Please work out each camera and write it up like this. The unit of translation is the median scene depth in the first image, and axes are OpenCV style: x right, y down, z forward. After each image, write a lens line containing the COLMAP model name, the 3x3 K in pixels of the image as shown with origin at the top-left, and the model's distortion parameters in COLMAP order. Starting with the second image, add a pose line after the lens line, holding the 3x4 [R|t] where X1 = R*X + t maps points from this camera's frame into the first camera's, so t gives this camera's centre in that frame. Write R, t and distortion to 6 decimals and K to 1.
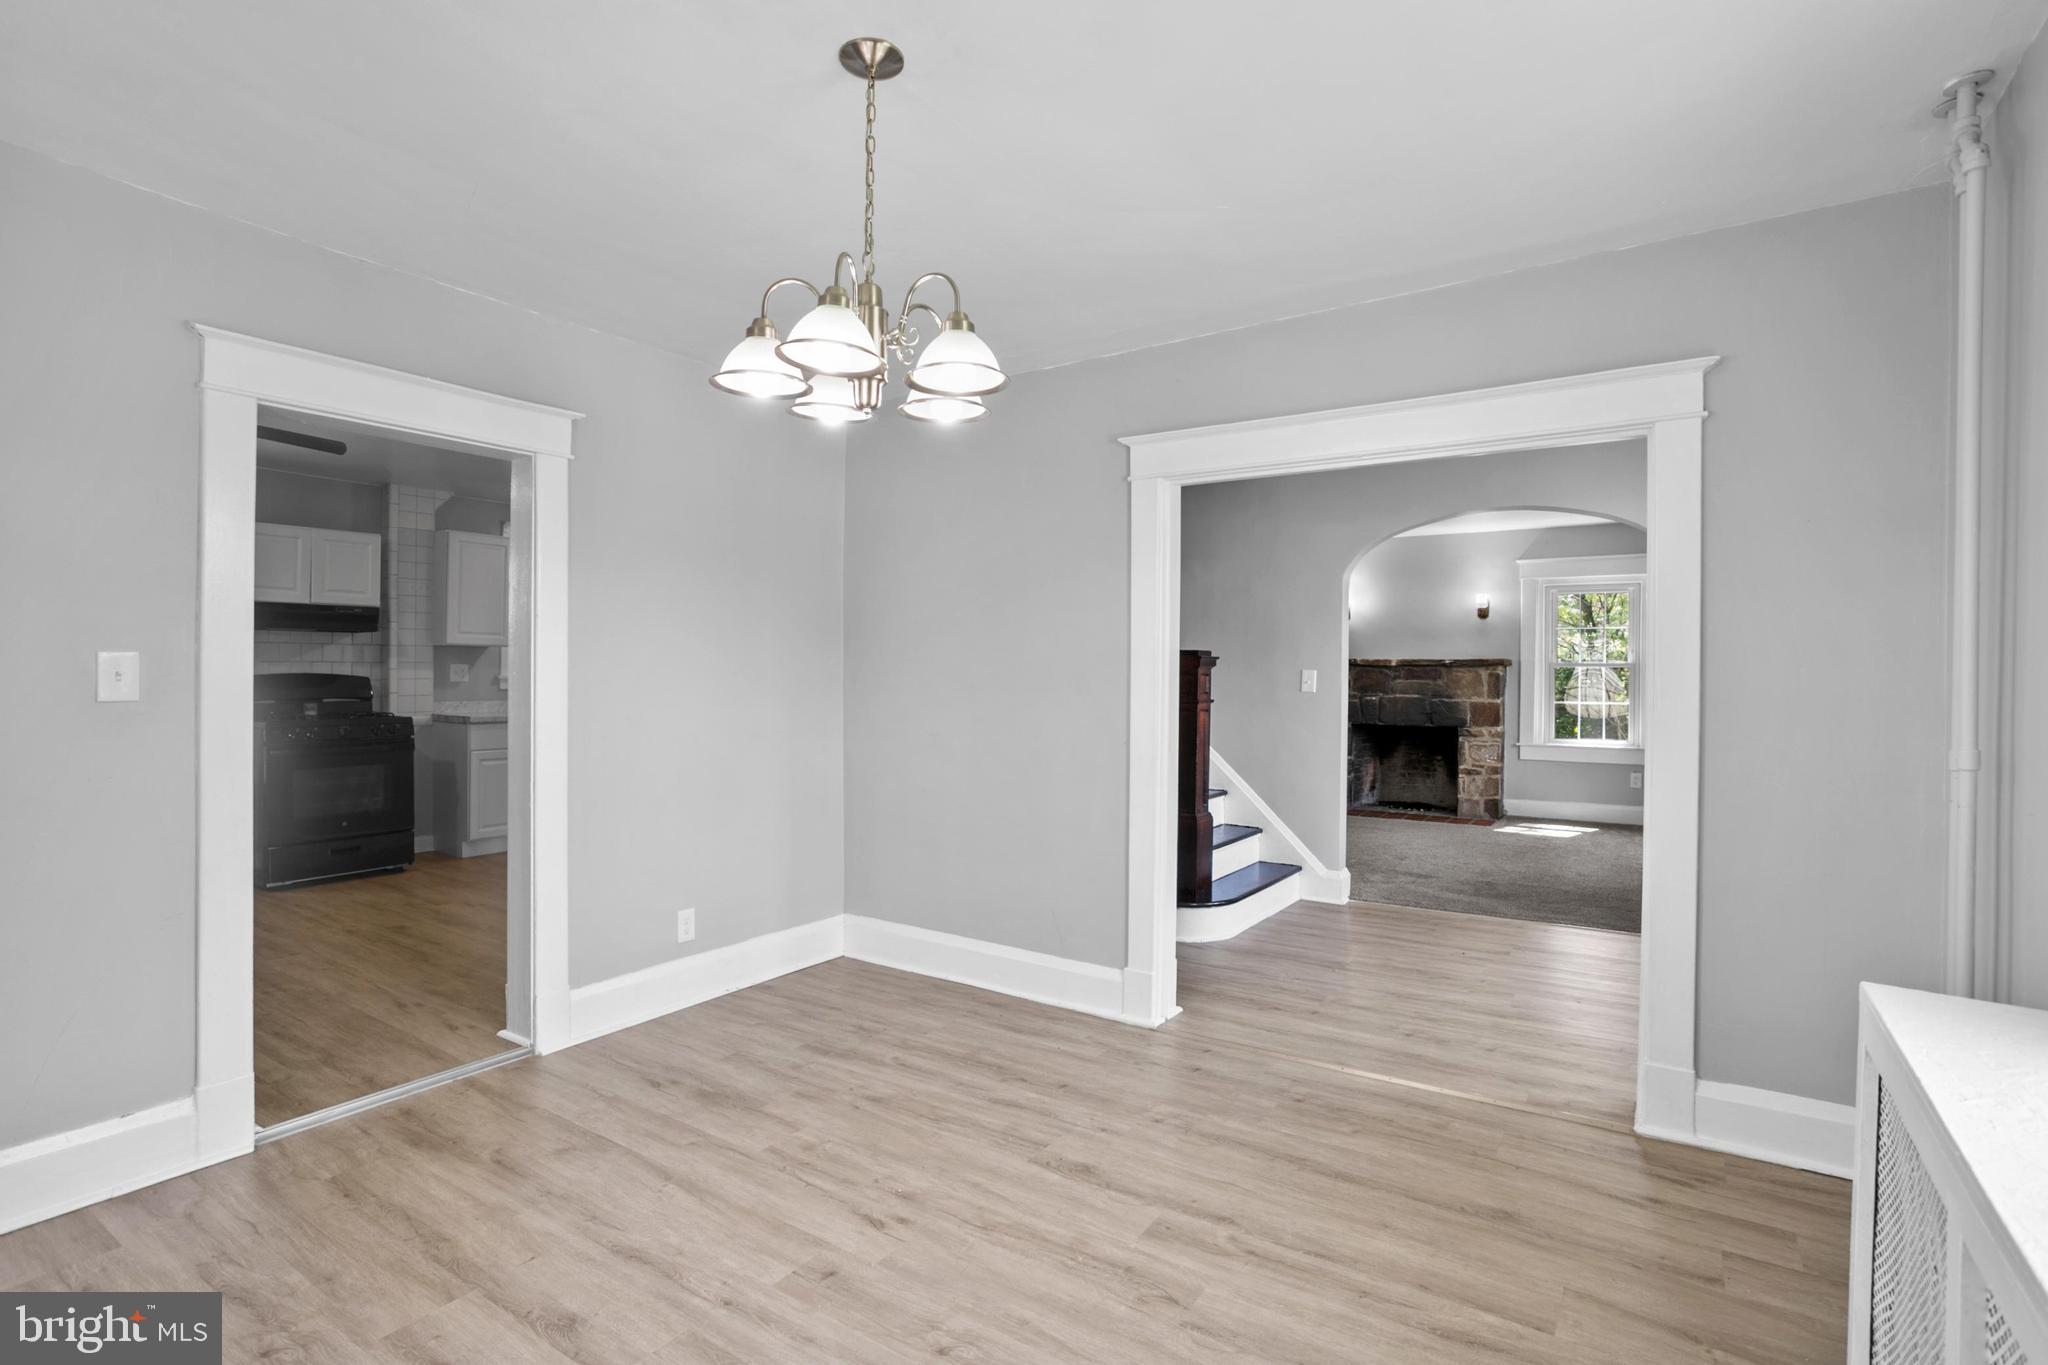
lens RADIAL K [[987.0, 0, 1019.1], [0, 987.0, 666.8], [0, 0, 1]] dist [-0.058750, 0.036383]
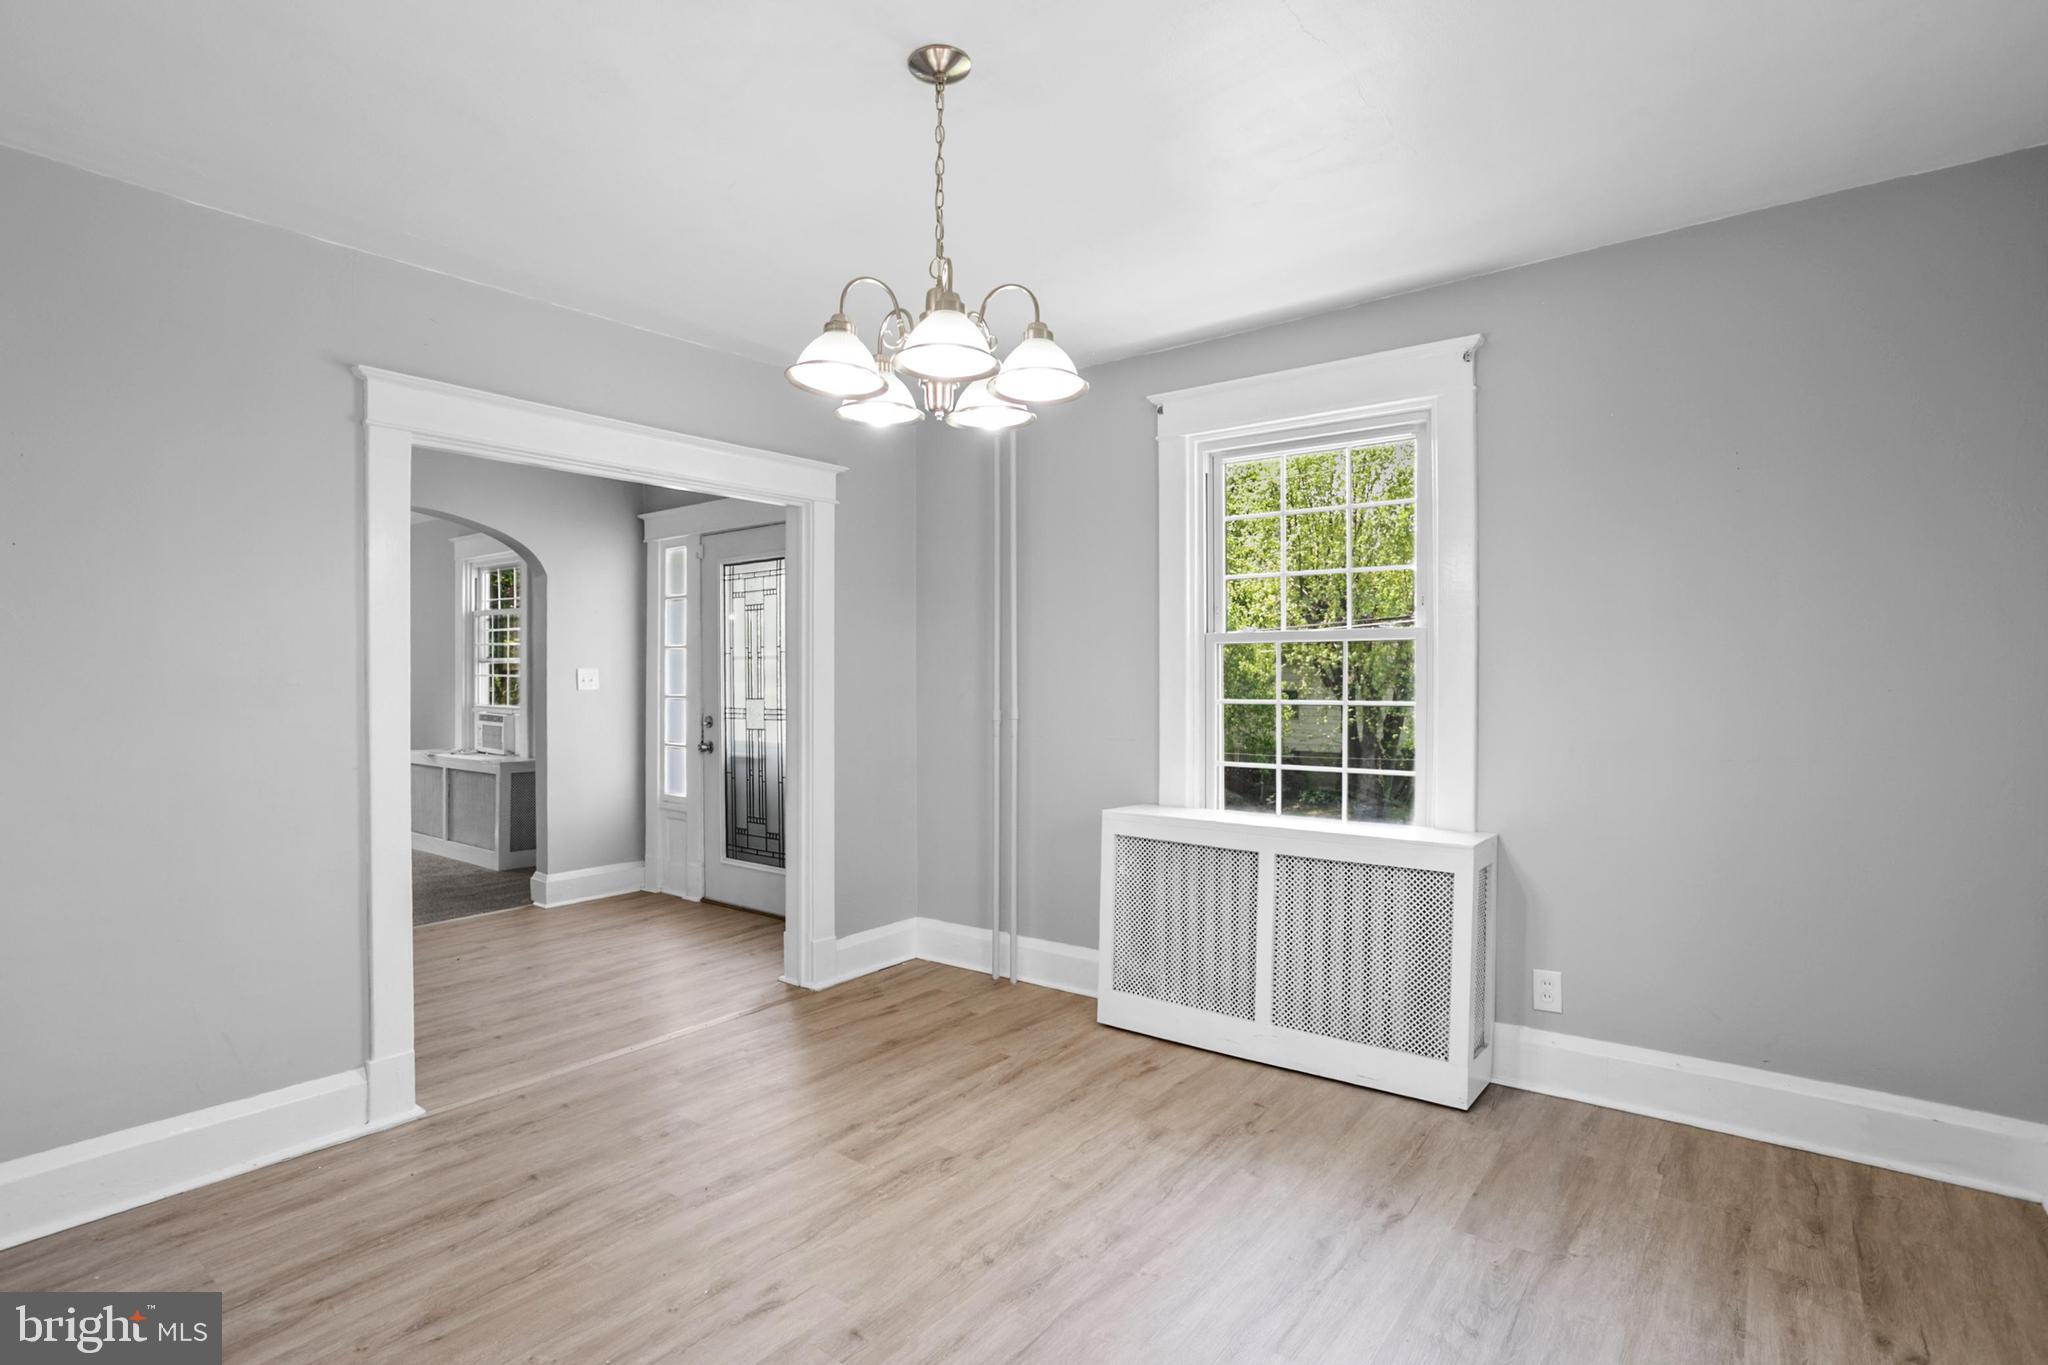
lens RADIAL K [[1018.3, 0, 1024.0], [0, 1018.3, 682.5], [0, 0, 1]] dist [-0.029369, 0.016986]
pose [[0.059732, -0.011611, 0.998147, -0.284538], [-0.001136, 0.999931, 0.011700, 0.001056], [-0.998214, -0.001833, 0.059715, 0.198946]]
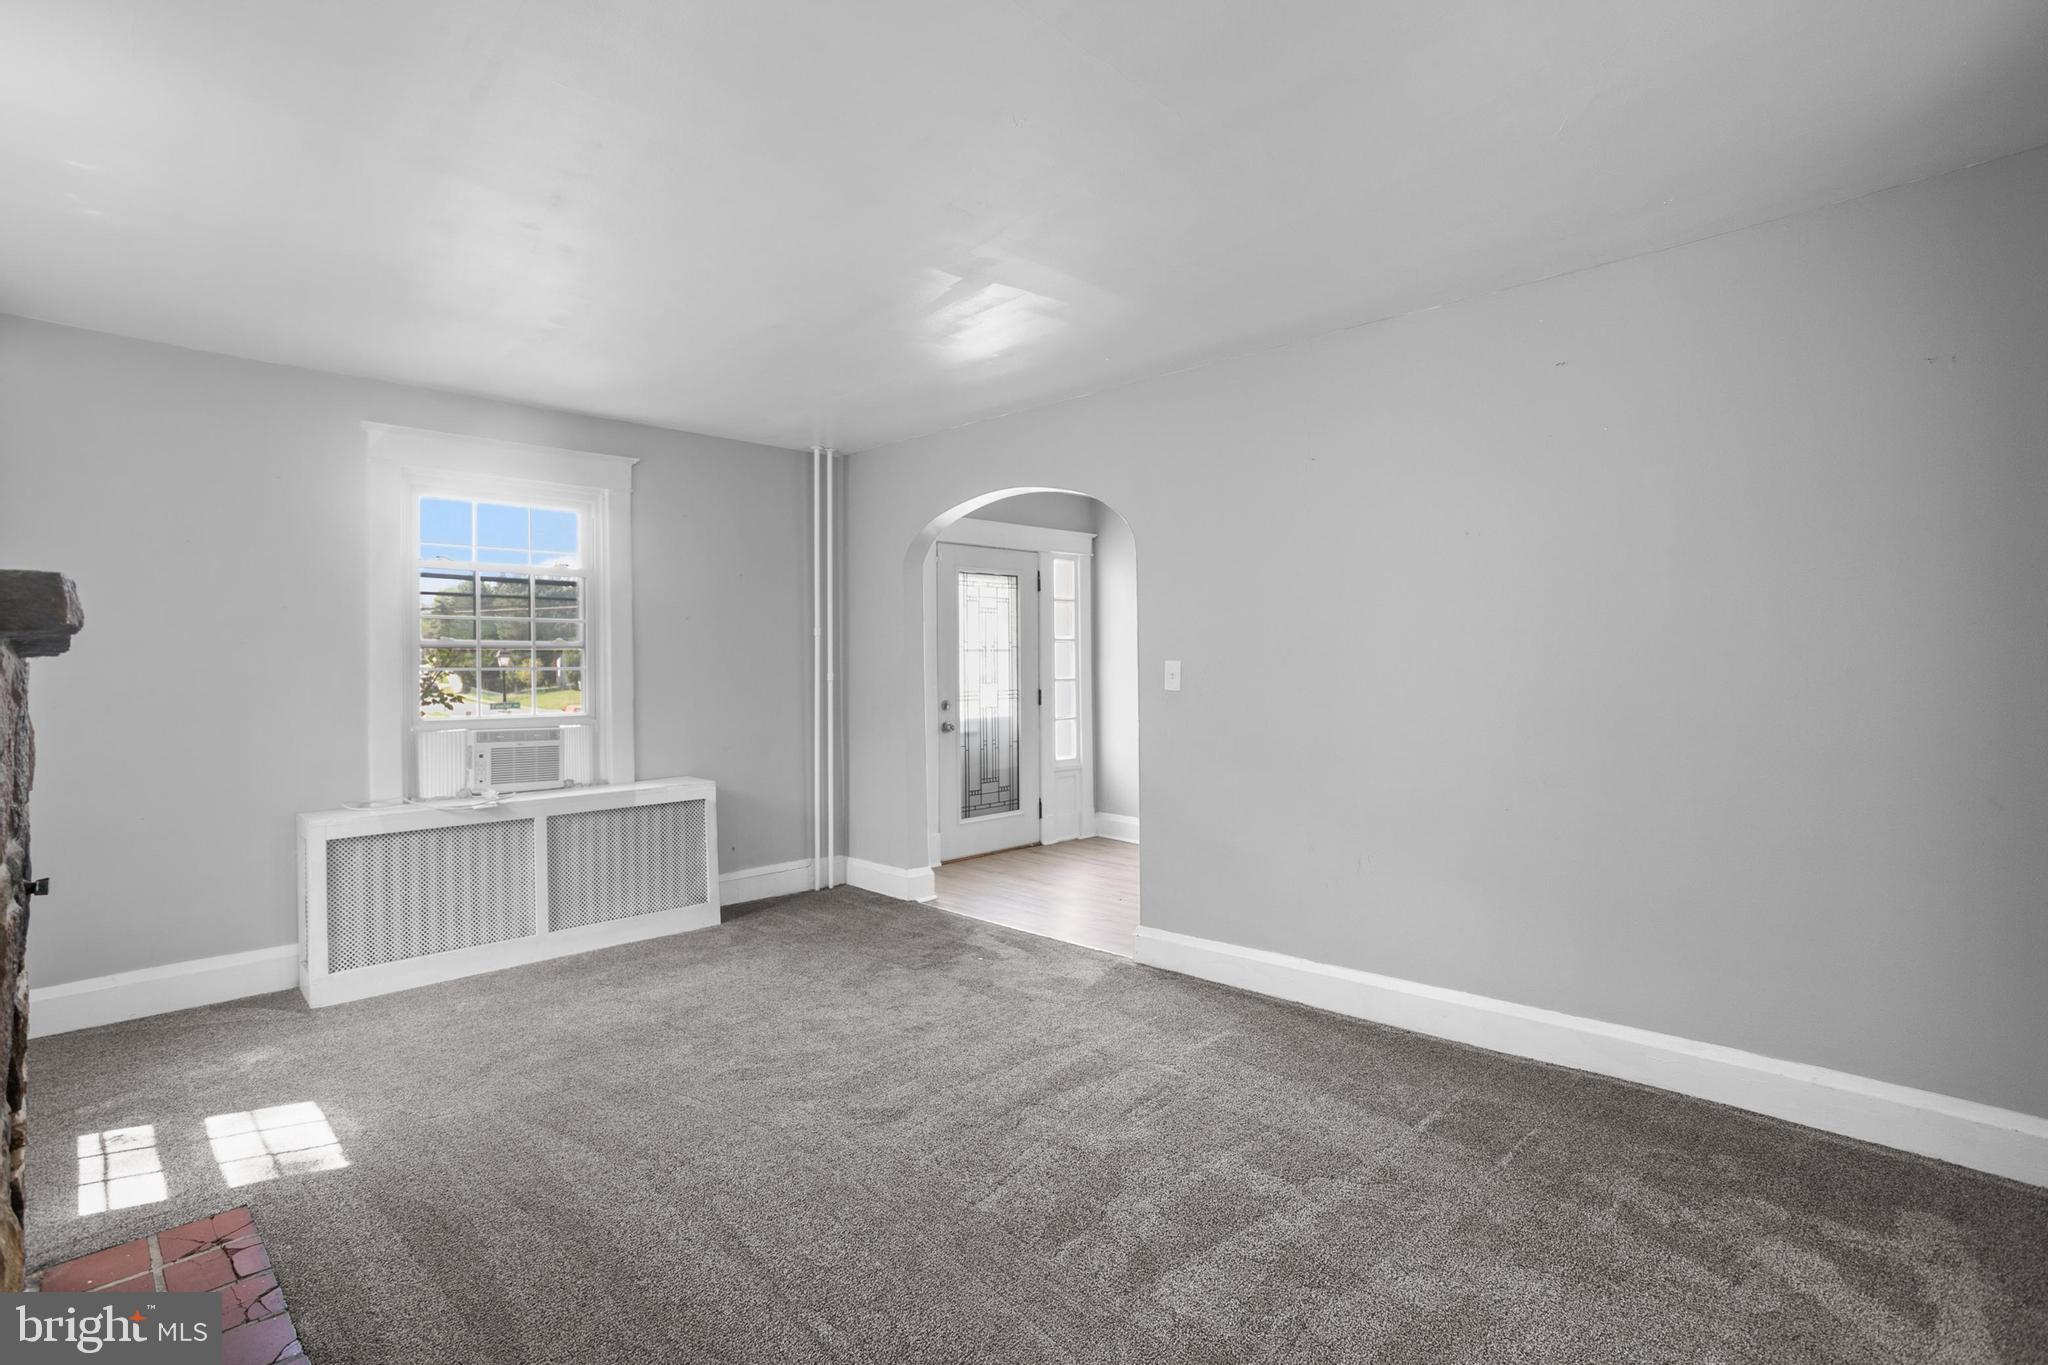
lens RADIAL K [[987.0, 0, 1019.1], [0, 987.0, 666.8], [0, 0, 1]] dist [-0.058750, 0.036383]
pose [[-0.984330, 0.003676, 0.176299, 0.197665], [0.004478, 0.999981, 0.004154, 0.002756], [-0.176281, 0.004878, -0.984328, 1.188806]]
